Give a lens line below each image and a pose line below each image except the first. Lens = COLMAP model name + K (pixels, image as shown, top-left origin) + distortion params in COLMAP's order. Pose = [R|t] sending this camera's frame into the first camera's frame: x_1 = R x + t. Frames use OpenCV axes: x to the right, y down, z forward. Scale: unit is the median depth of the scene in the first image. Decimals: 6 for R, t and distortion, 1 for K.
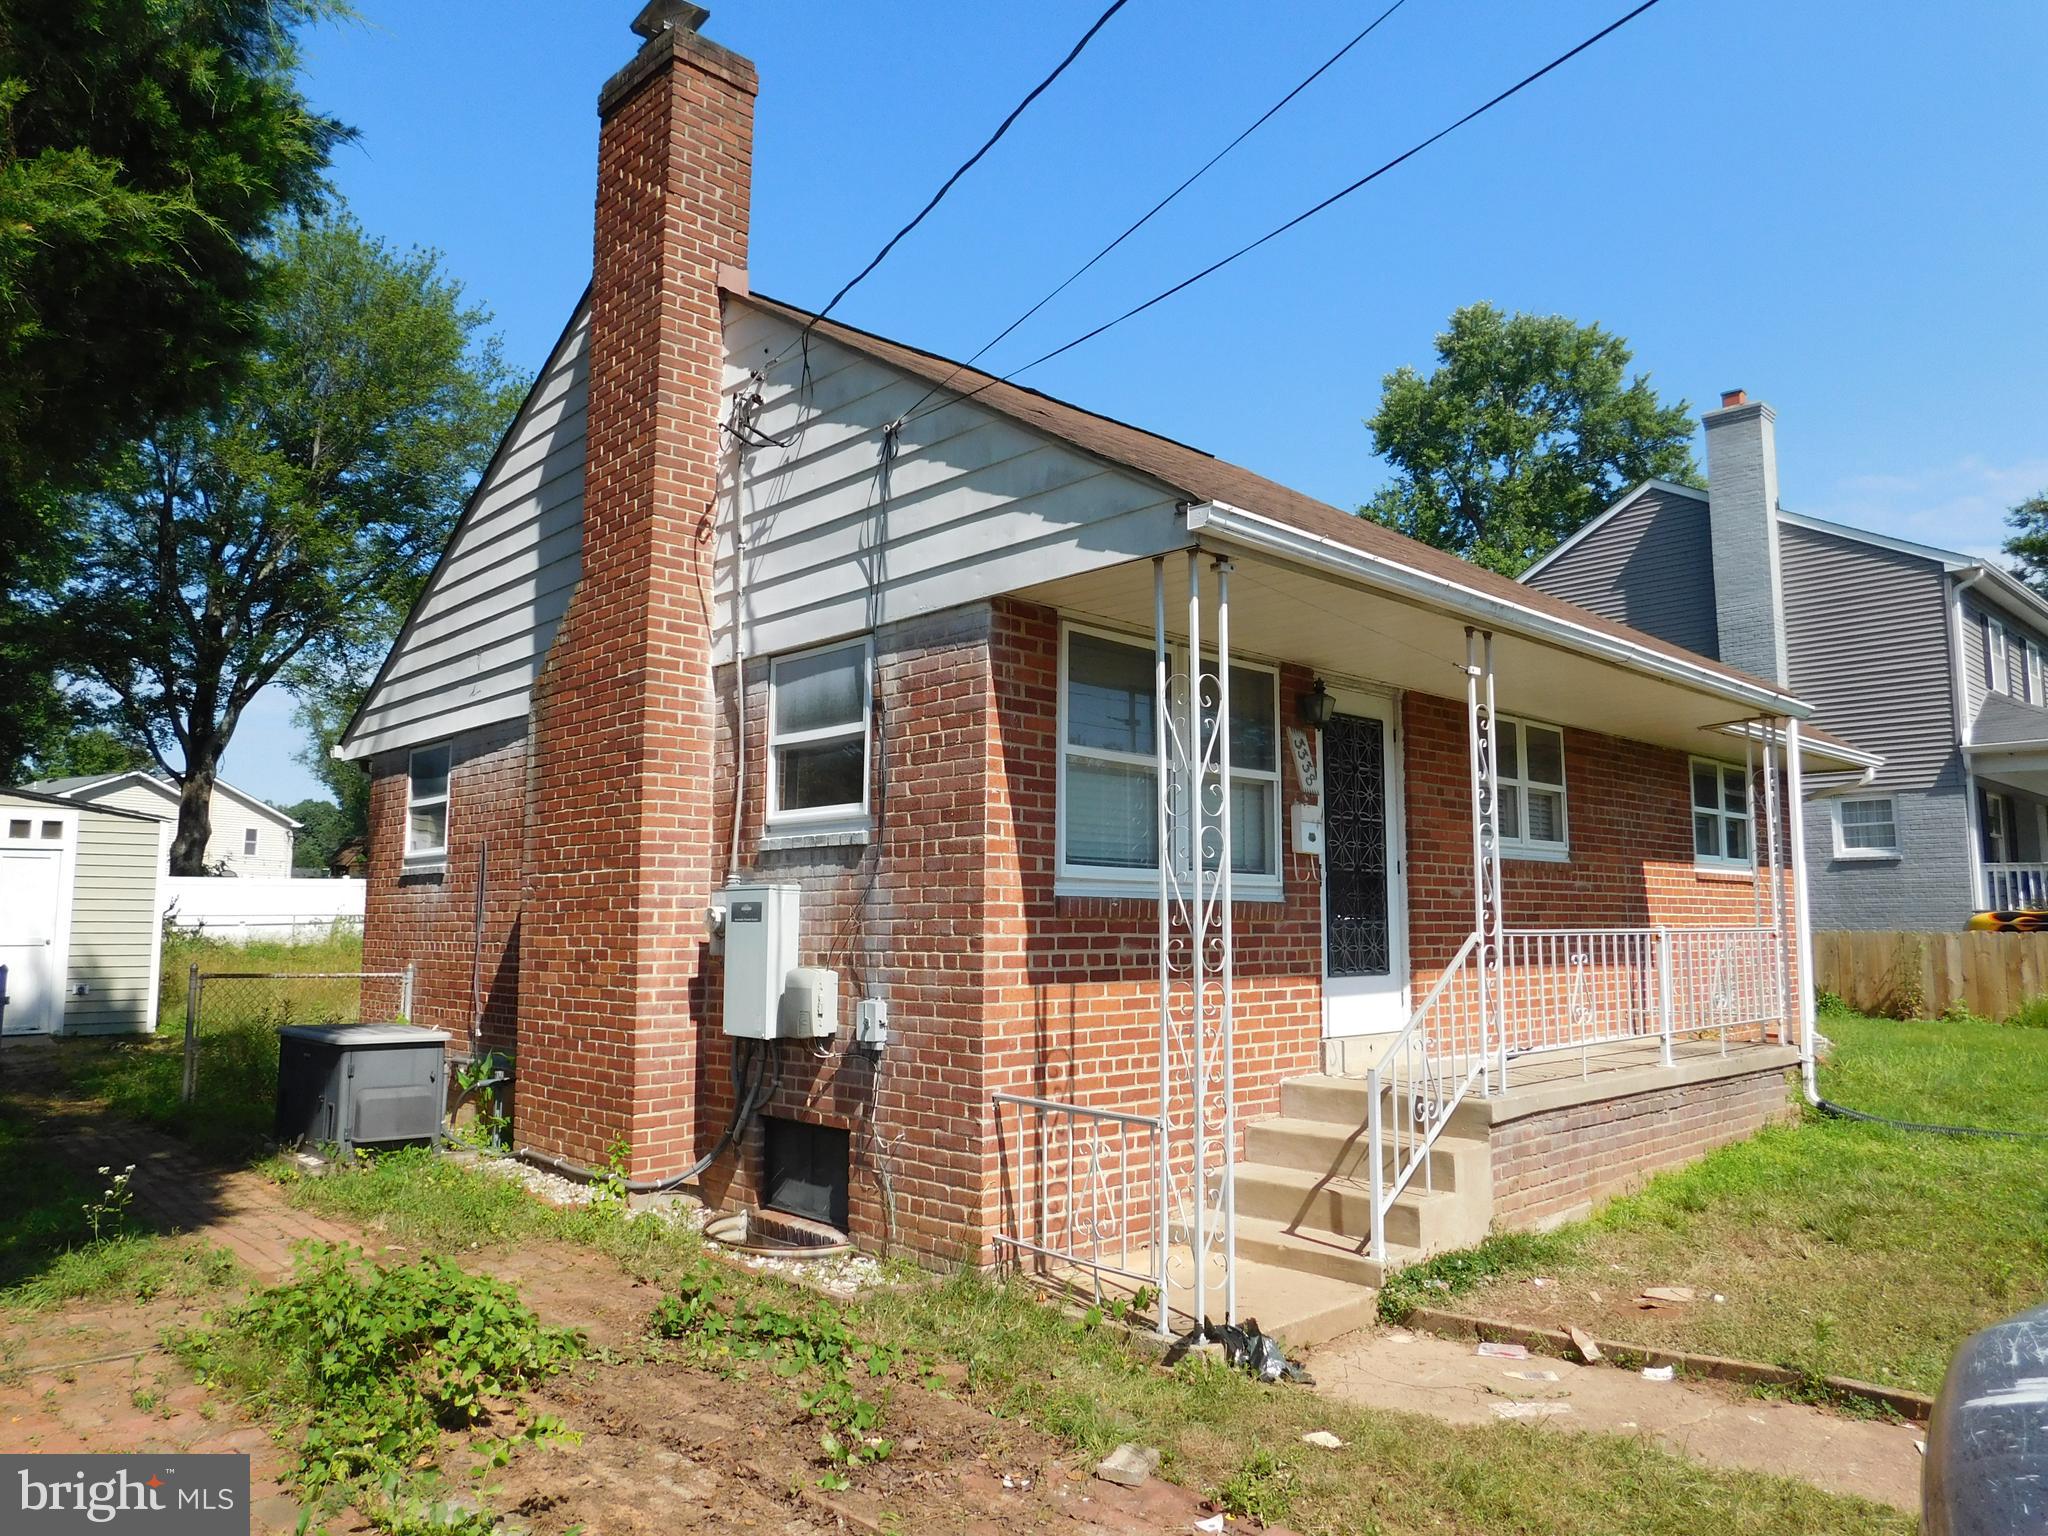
lens RADIAL K [[1410.4, 0, 1033.9], [0, 1410.4, 766.4], [0, 0, 1]] dist [-0.020564, 0.005791]
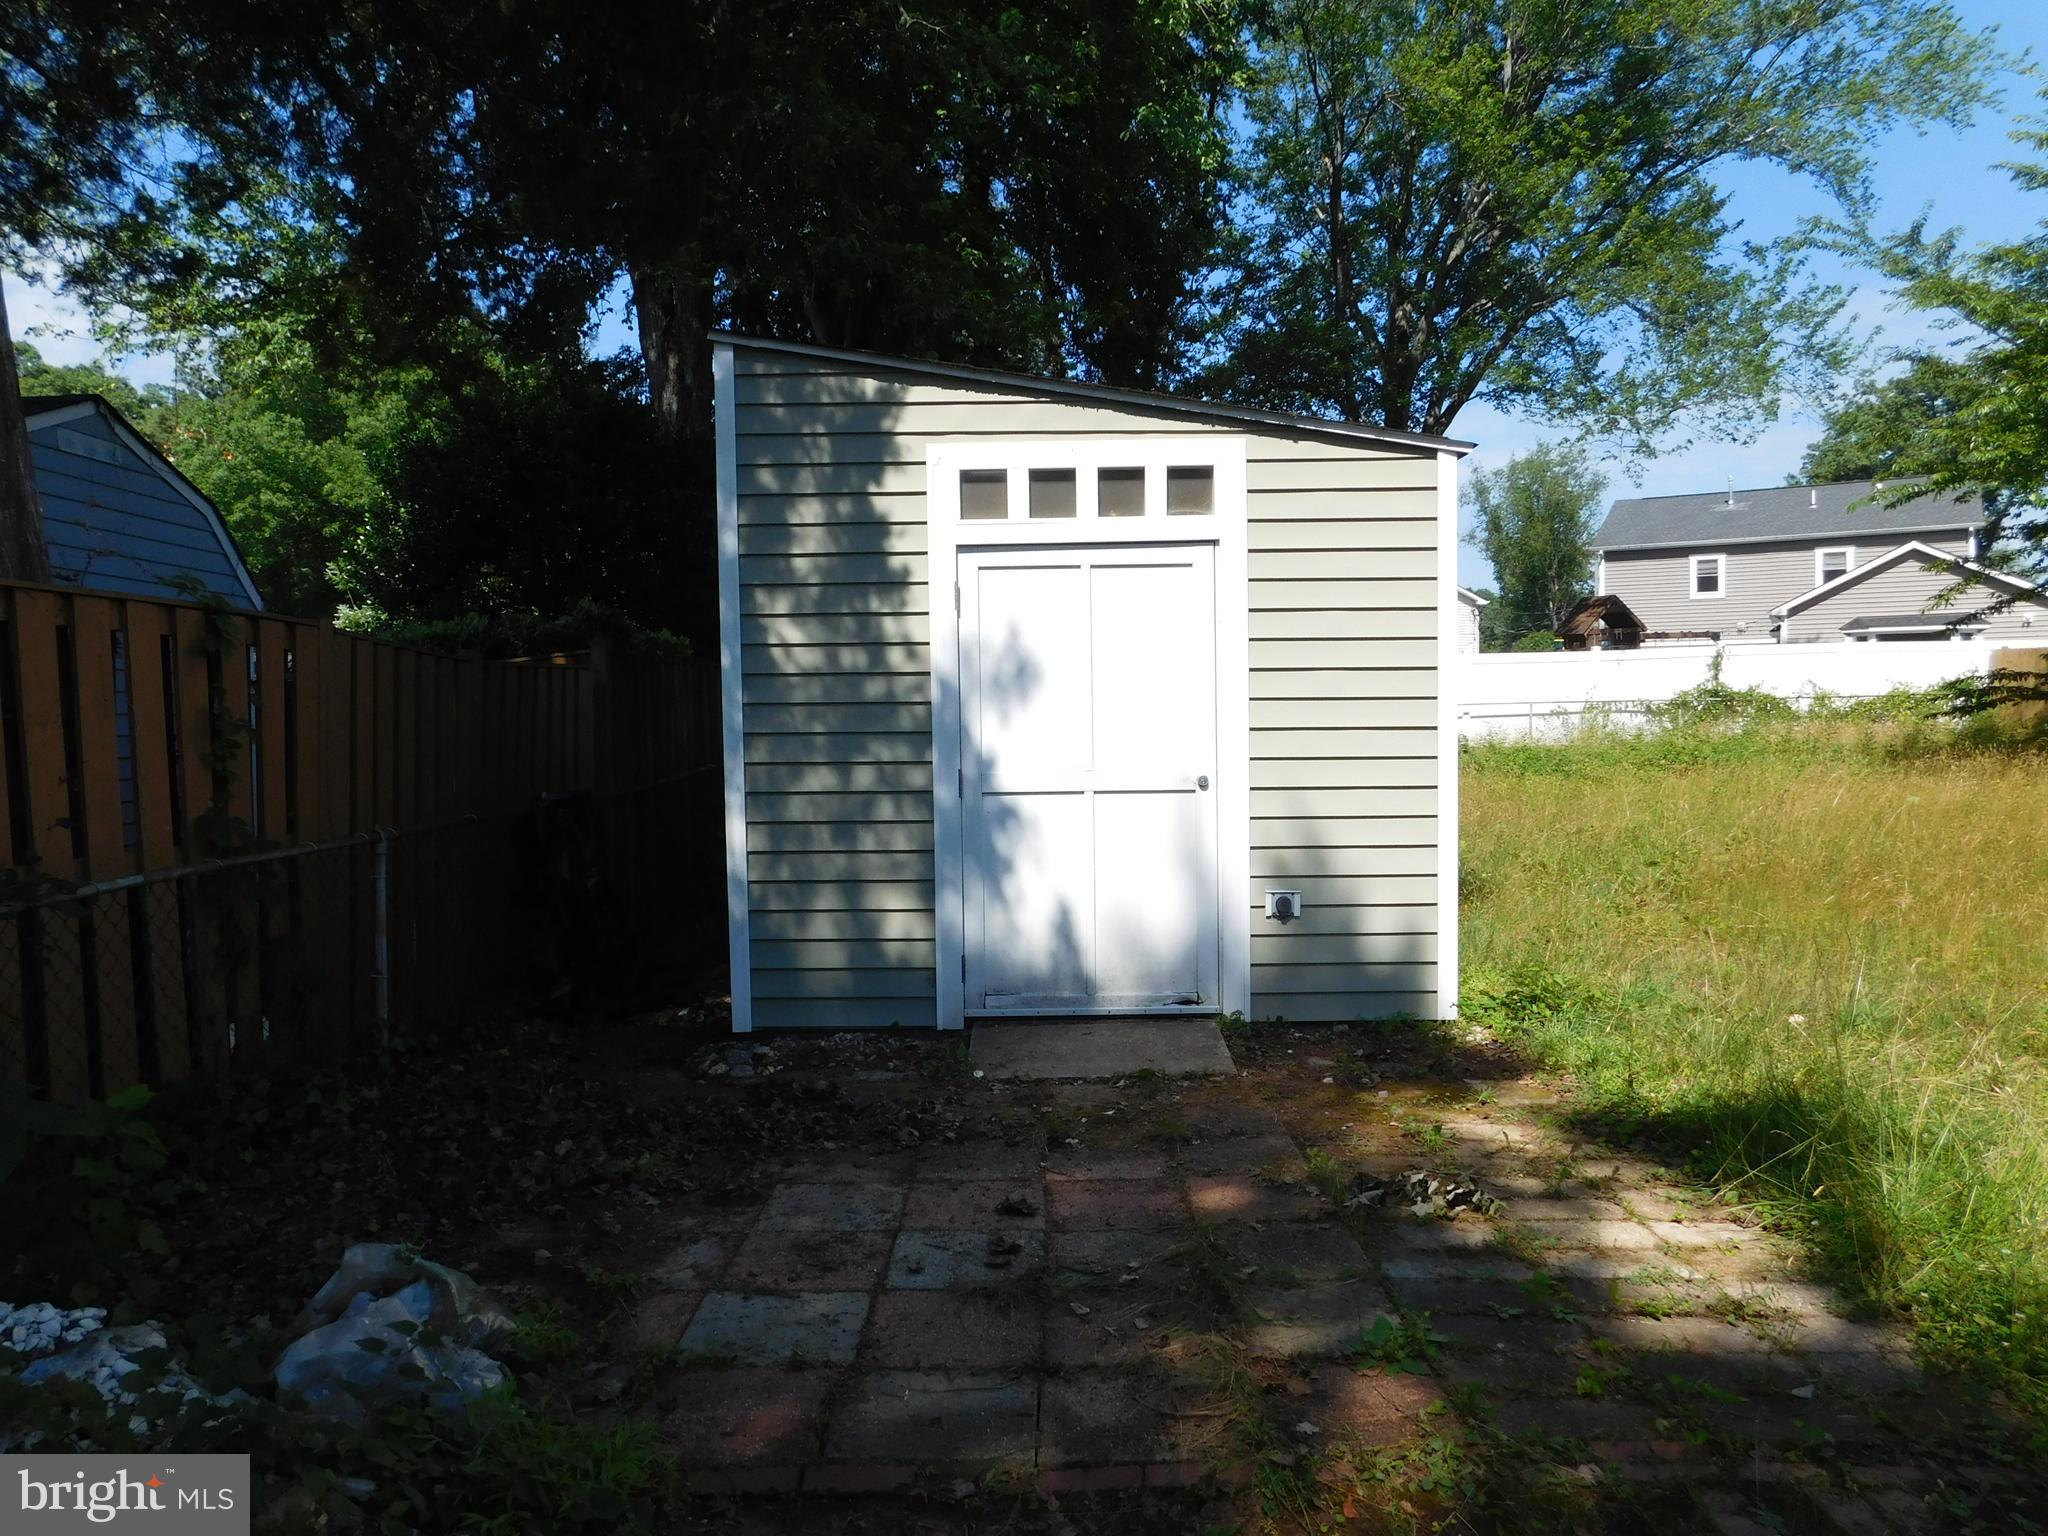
lens RADIAL K [[1410.4, 0, 1027.8], [0, 1410.4, 771.3], [0, 0, 1]] dist [-0.020564, 0.005791]
pose [[0.714259, 0.016506, -0.699686, -0.471075], [0.092306, 0.988767, 0.117553, 0.072871], [0.693767, -0.148549, 0.704713, 0.697252]]
